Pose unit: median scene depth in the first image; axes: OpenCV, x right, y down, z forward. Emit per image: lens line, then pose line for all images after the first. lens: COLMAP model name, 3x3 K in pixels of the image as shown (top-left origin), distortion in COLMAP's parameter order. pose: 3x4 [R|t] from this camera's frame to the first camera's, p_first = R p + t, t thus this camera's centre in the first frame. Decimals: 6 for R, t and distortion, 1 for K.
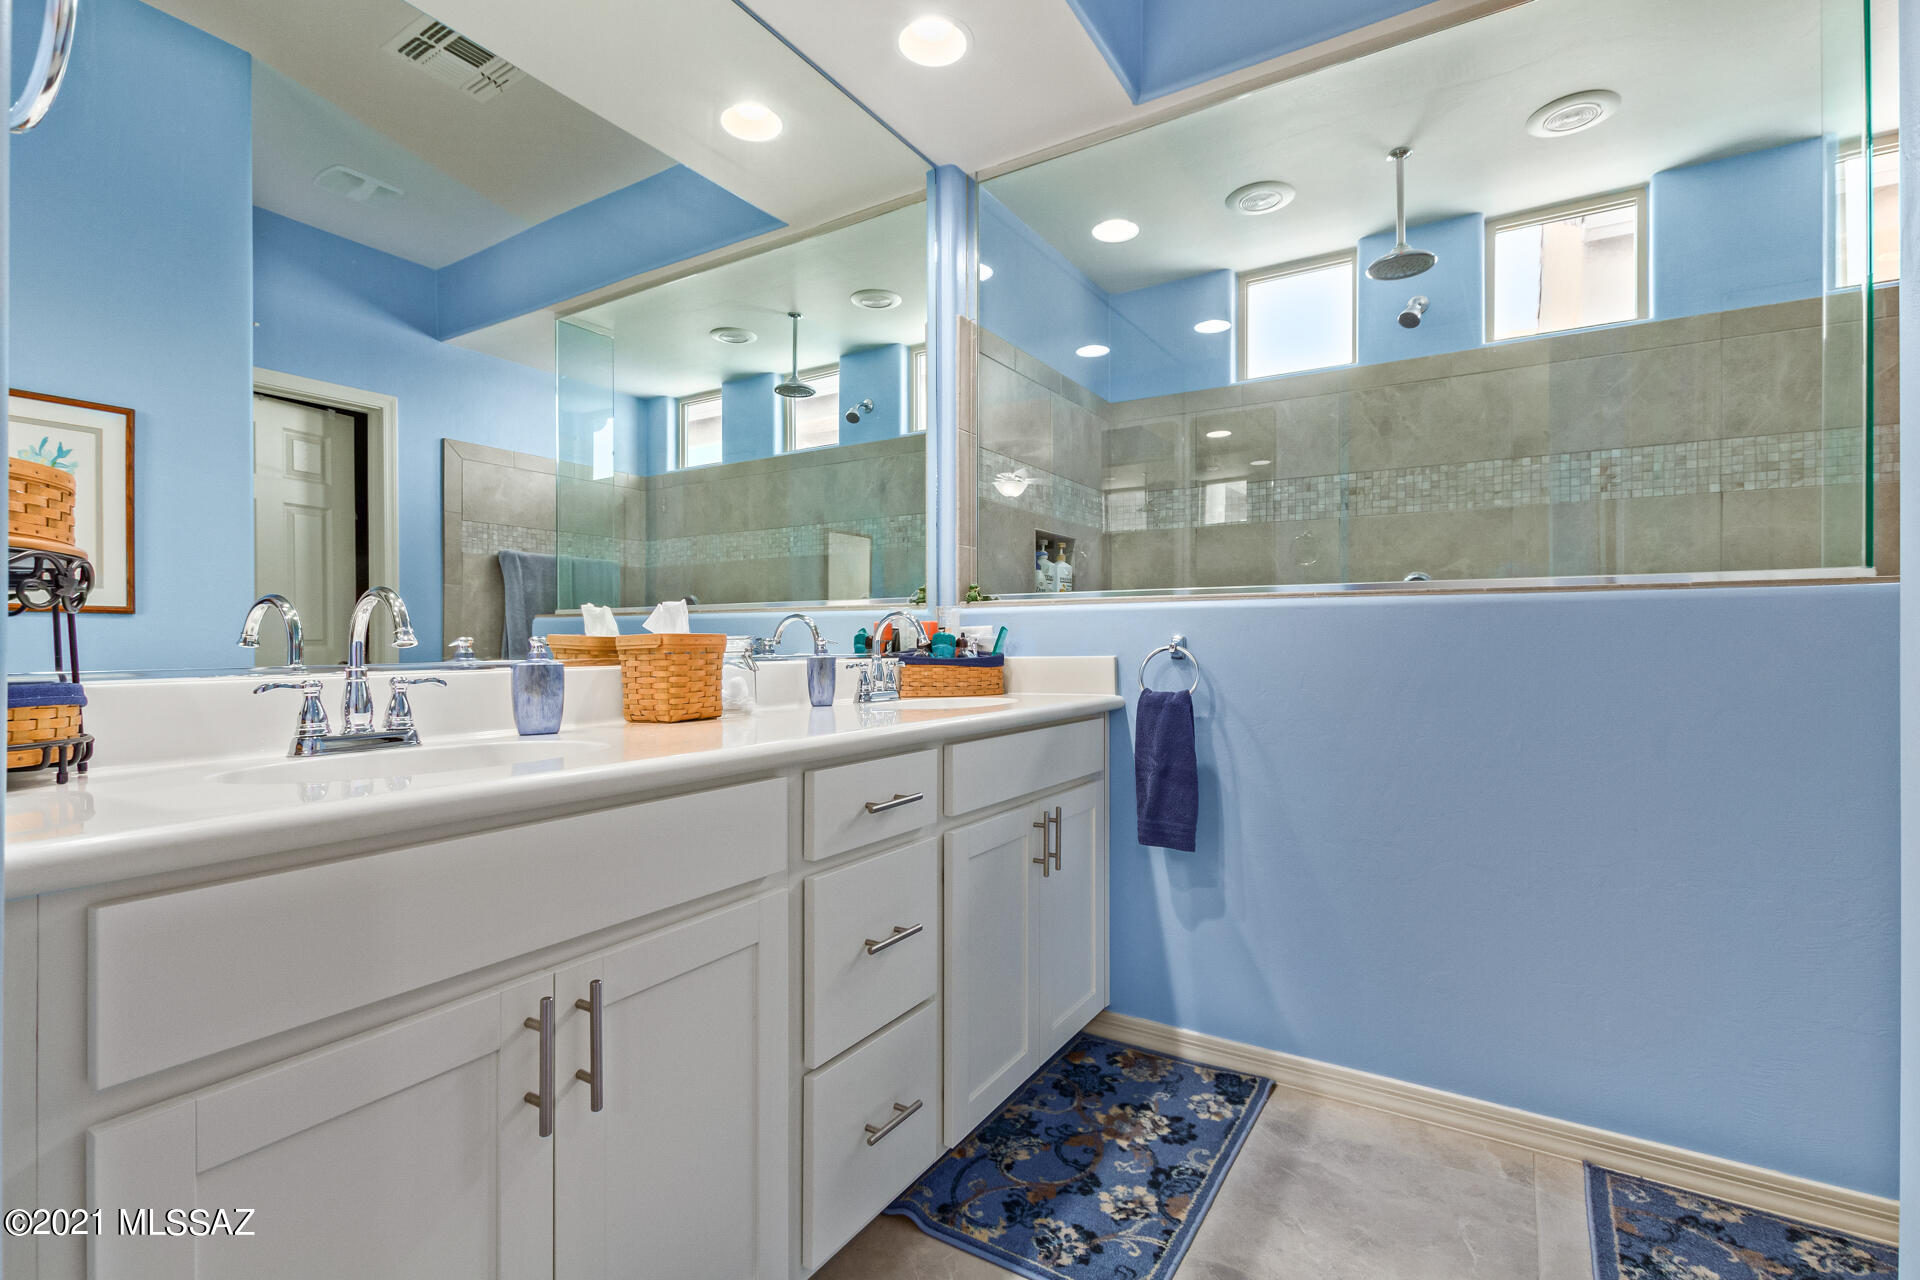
lens RADIAL K [[879.3, 0, 959.2], [0, 879.3, 643.4], [0, 0, 1]] dist [-0.002122, -0.000070]
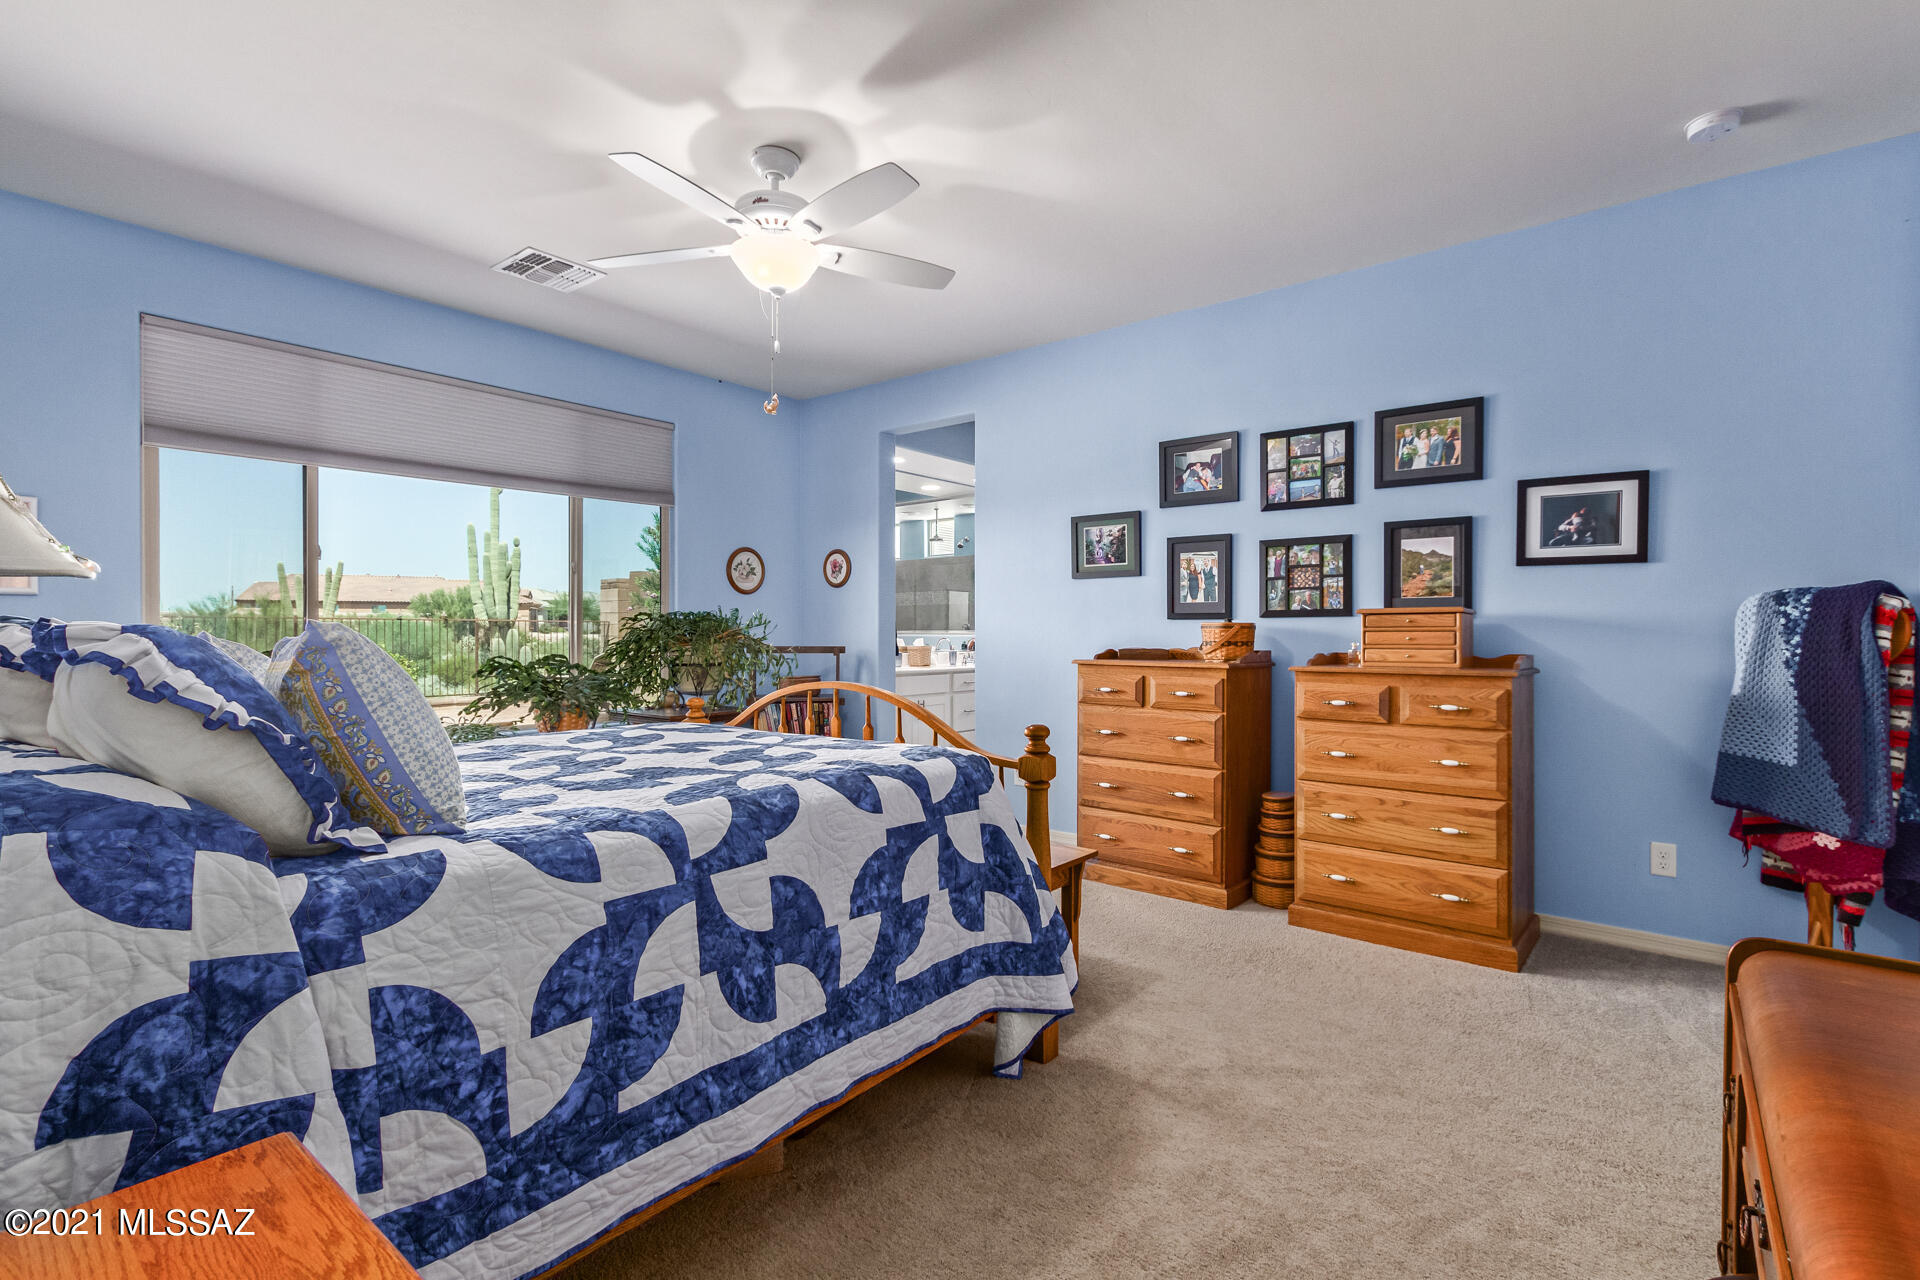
lens RADIAL K [[879.3, 0, 959.4], [0, 879.3, 637.2], [0, 0, 1]] dist [-0.002122, -0.000070]
pose [[0.992794, -0.001049, -0.119829, 0.322818], [0.001594, 0.999989, 0.004453, -0.060362], [0.119823, -0.004612, 0.992785, -2.738175]]
